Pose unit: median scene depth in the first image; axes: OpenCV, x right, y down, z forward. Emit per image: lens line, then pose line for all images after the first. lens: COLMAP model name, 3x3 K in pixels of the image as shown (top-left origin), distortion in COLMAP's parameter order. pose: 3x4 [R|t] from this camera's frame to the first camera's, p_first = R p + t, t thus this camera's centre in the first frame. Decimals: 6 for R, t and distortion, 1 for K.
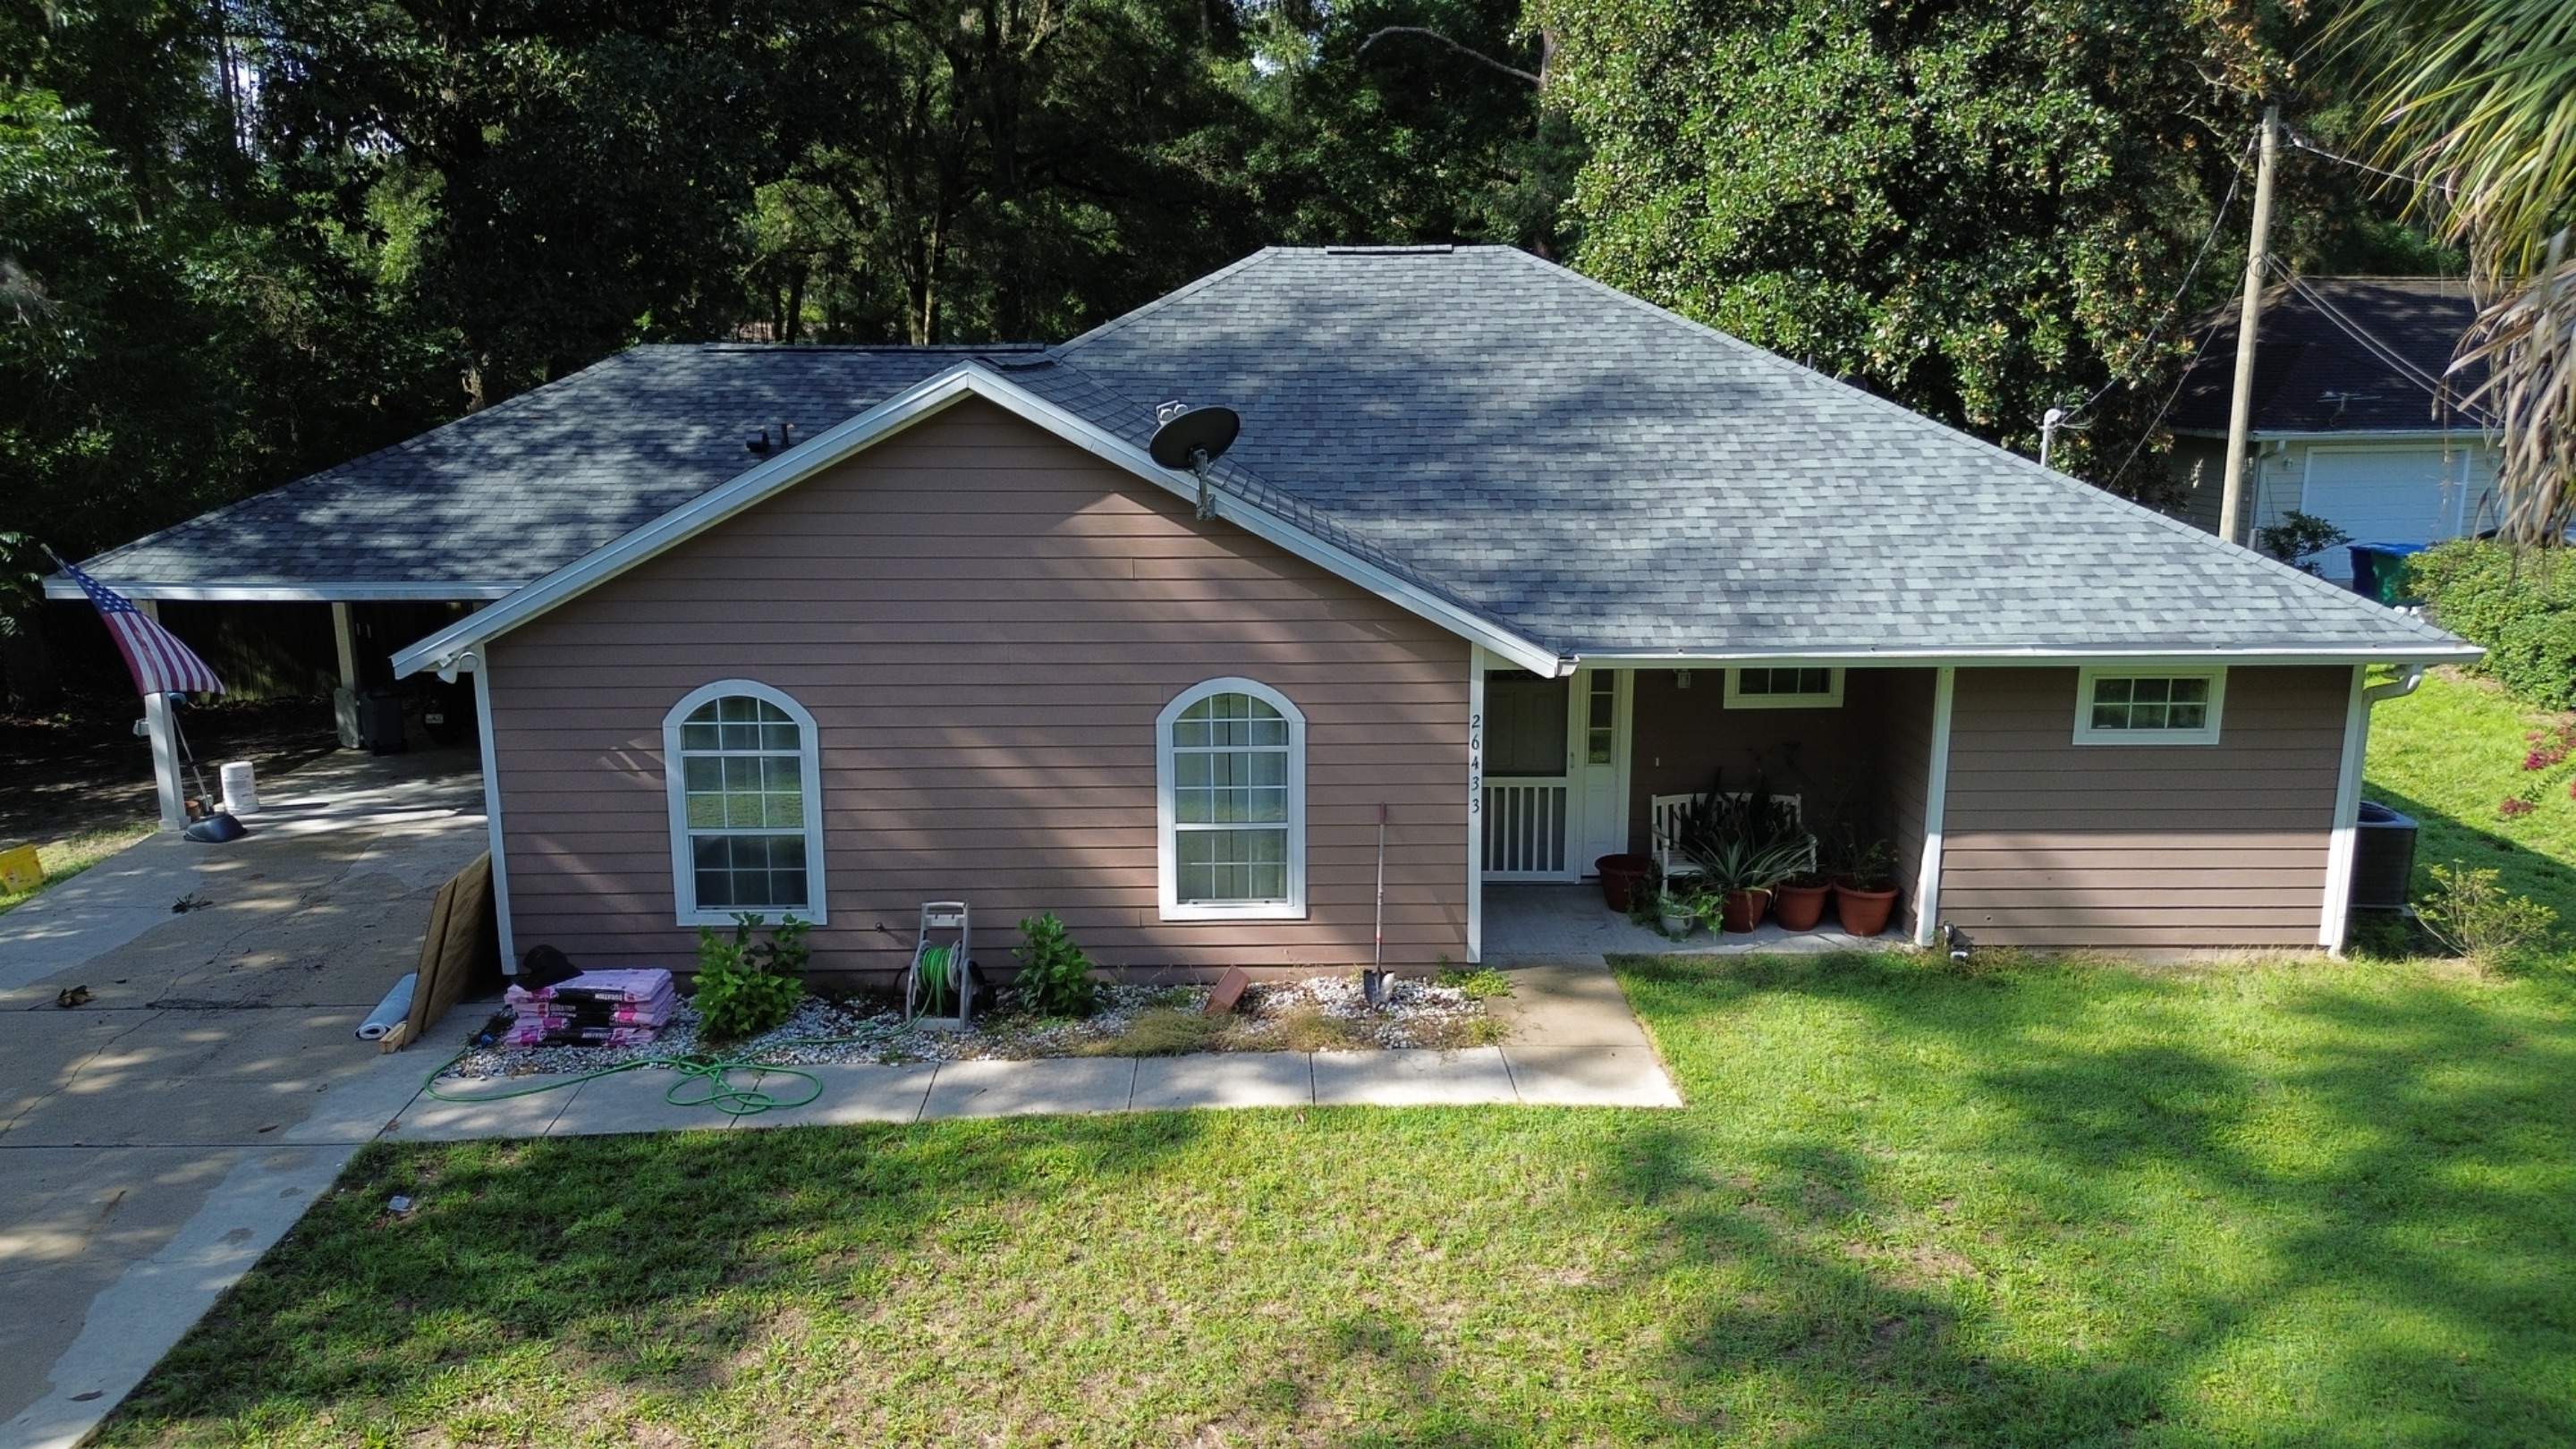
lens RADIAL K [[1813.1, 0, 1307.0], [0, 1813.1, 721.4], [0, 0, 1]] dist [0.132254, -0.277638]
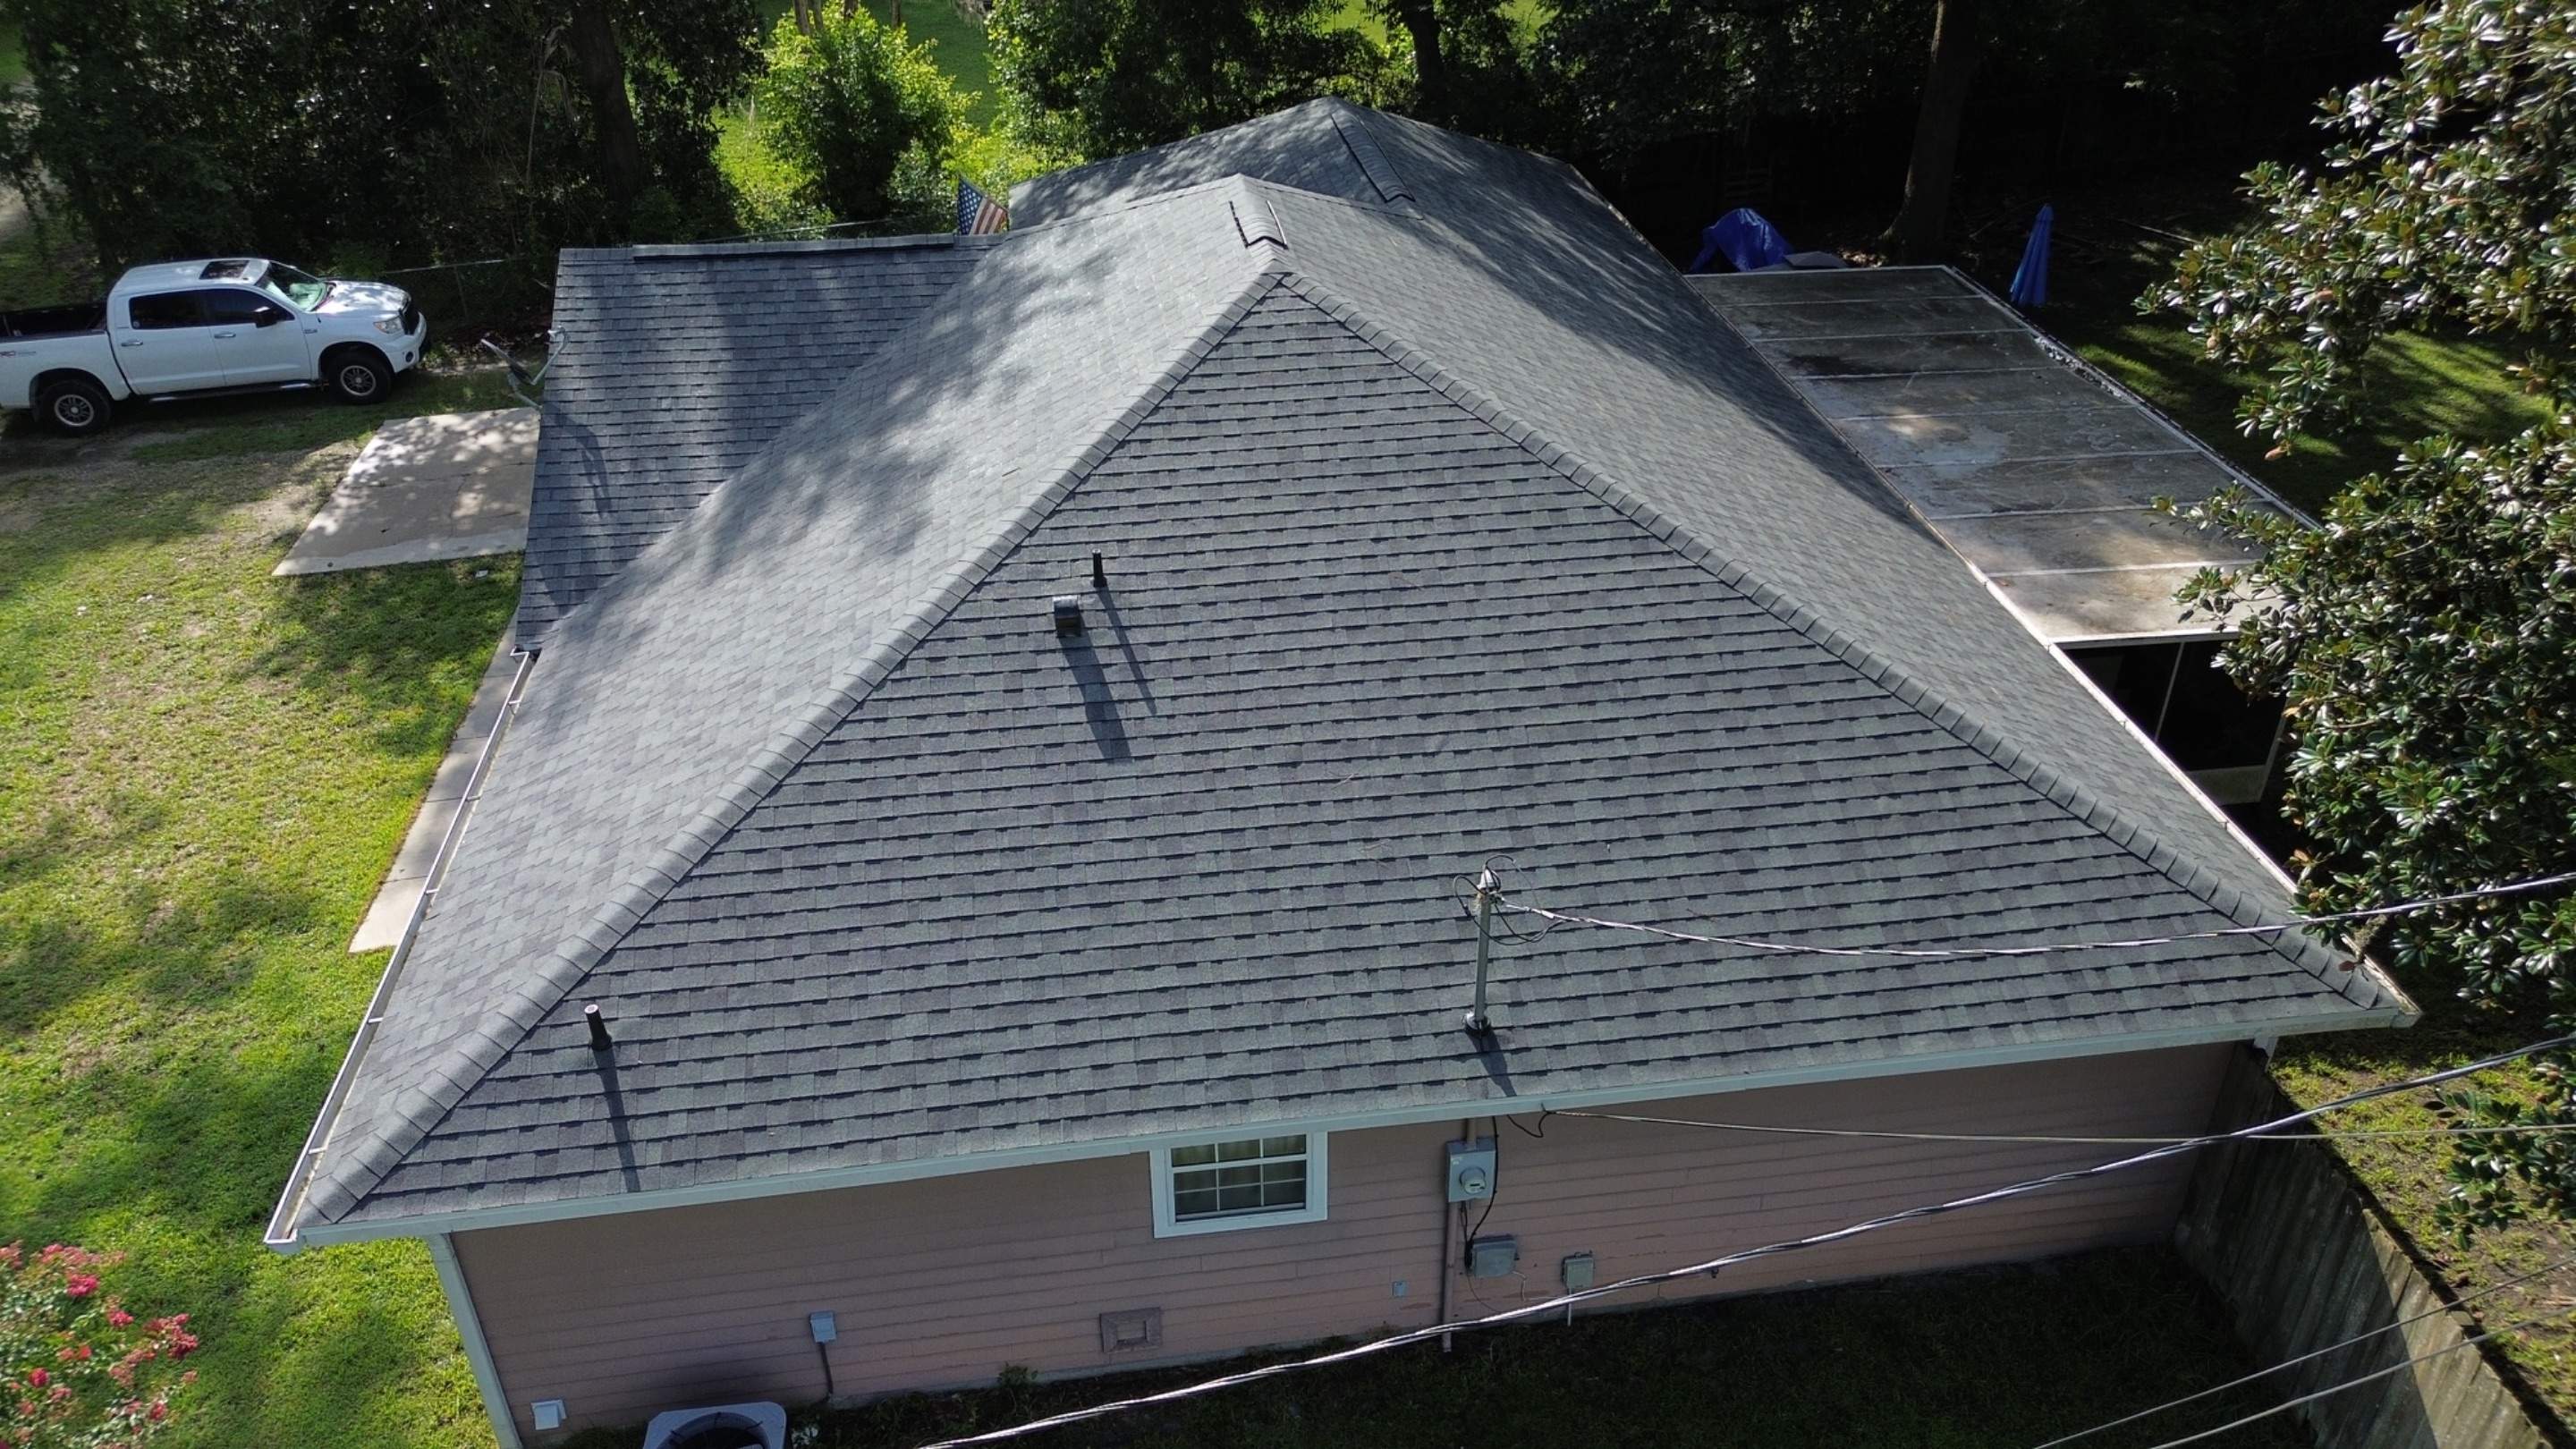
lens RADIAL K [[1813.1, 0, 1307.0], [0, 1813.1, 721.4], [0, 0, 1]] dist [0.132254, -0.277638]
pose [[0.124157, 0.523444, -0.842966, 1.105669], [-0.199352, 0.845376, 0.495579, -0.612440], [0.972031, 0.106518, 0.209309, 1.113638]]
